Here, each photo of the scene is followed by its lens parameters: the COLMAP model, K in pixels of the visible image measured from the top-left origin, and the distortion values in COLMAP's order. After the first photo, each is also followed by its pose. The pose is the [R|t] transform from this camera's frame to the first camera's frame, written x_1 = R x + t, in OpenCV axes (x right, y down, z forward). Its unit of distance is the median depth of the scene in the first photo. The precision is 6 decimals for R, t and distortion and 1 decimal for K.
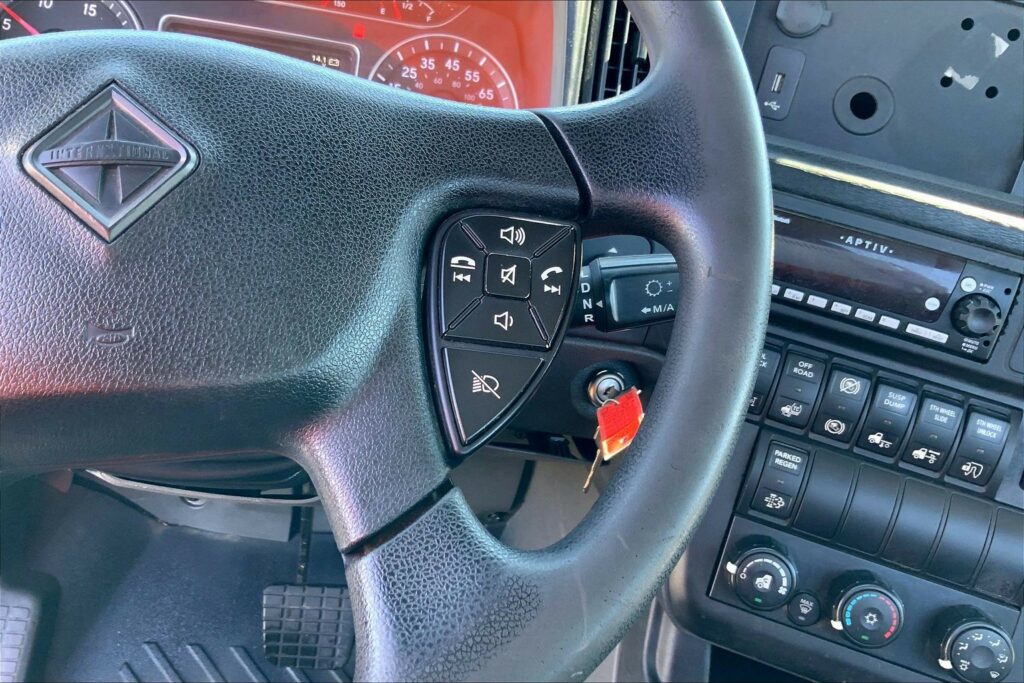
lens RADIAL K [[872.6, 0, 508.7], [0, 872.6, 333.5], [0, 0, 1]] dist [0.037718, -0.085304]
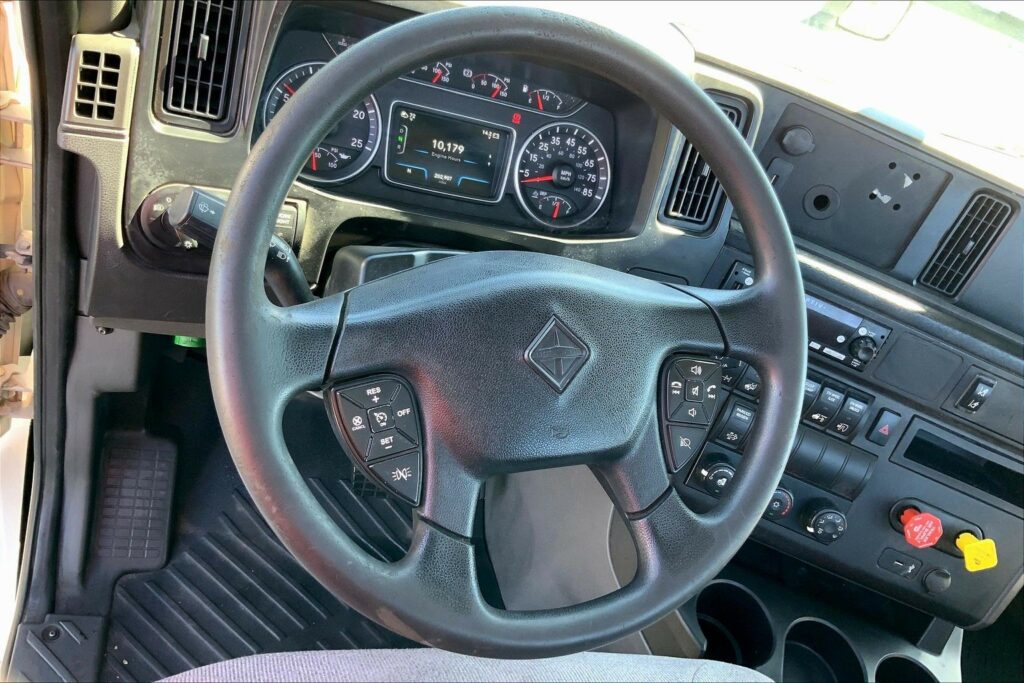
lens RADIAL K [[856.5, 0, 510.8], [0, 856.5, 337.9], [0, 0, 1]] dist [0.140526, -0.298988]
pose [[0.979325, 0.065332, 0.191454, -0.476597], [-0.109152, 0.967479, 0.228191, -0.347249], [-0.170319, -0.244371, 0.954607, -0.522120]]
